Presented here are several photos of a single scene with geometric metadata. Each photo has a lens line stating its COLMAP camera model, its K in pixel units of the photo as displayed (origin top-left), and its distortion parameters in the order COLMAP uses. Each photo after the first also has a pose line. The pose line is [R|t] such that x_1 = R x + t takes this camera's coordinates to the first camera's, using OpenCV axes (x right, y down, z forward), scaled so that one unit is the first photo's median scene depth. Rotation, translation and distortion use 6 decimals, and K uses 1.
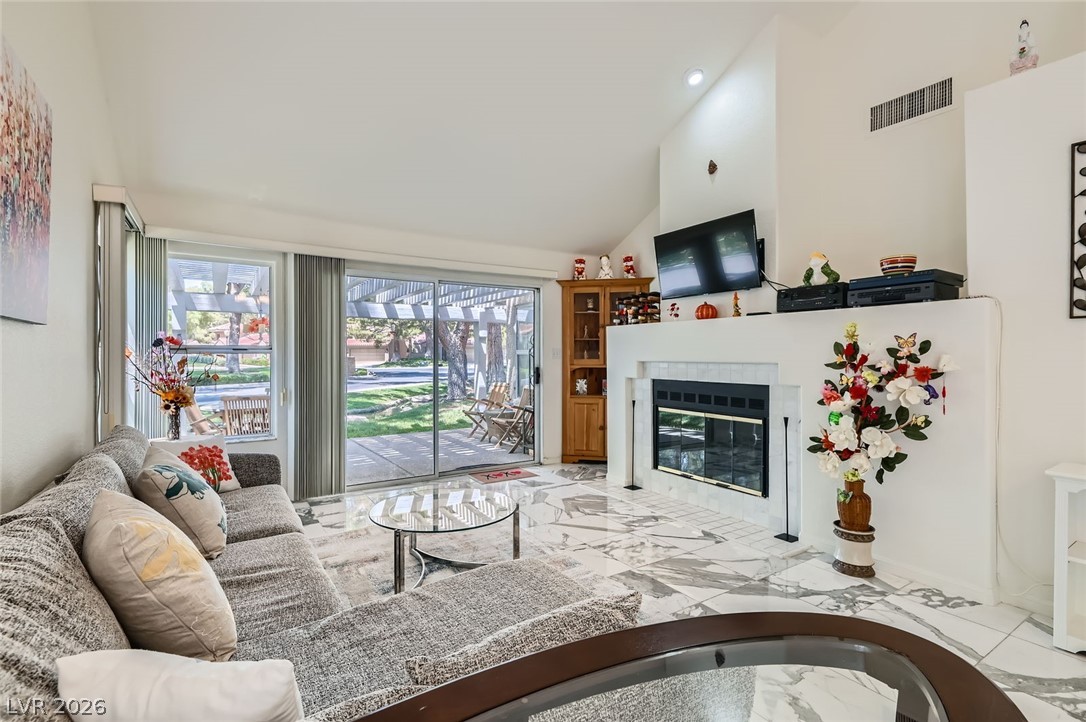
lens RADIAL K [[494.7, 0, 540.8], [0, 494.7, 353.4], [0, 0, 1]] dist [0.003488, 0.000499]
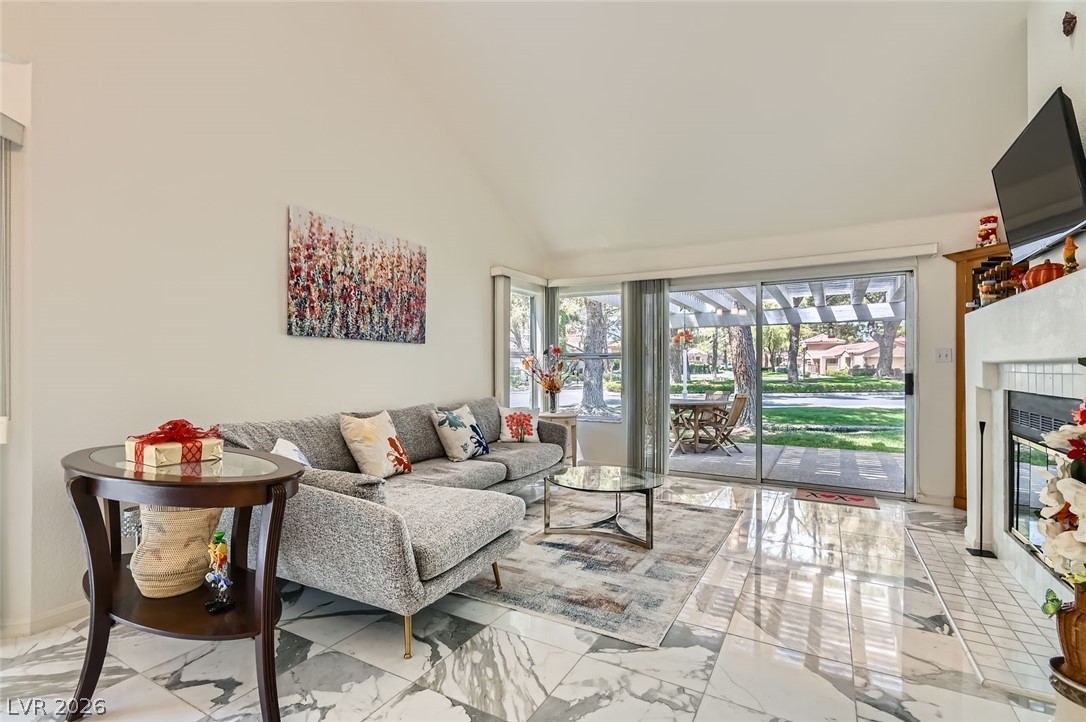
lens RADIAL K [[494.7, 0, 539.3], [0, 494.7, 365.8], [0, 0, 1]] dist [0.003488, 0.000499]
pose [[0.475375, -0.001752, -0.879782, 0.508986], [0.002911, 0.999996, -0.000418, 0.018708], [0.879779, -0.002362, 0.475378, 0.164816]]
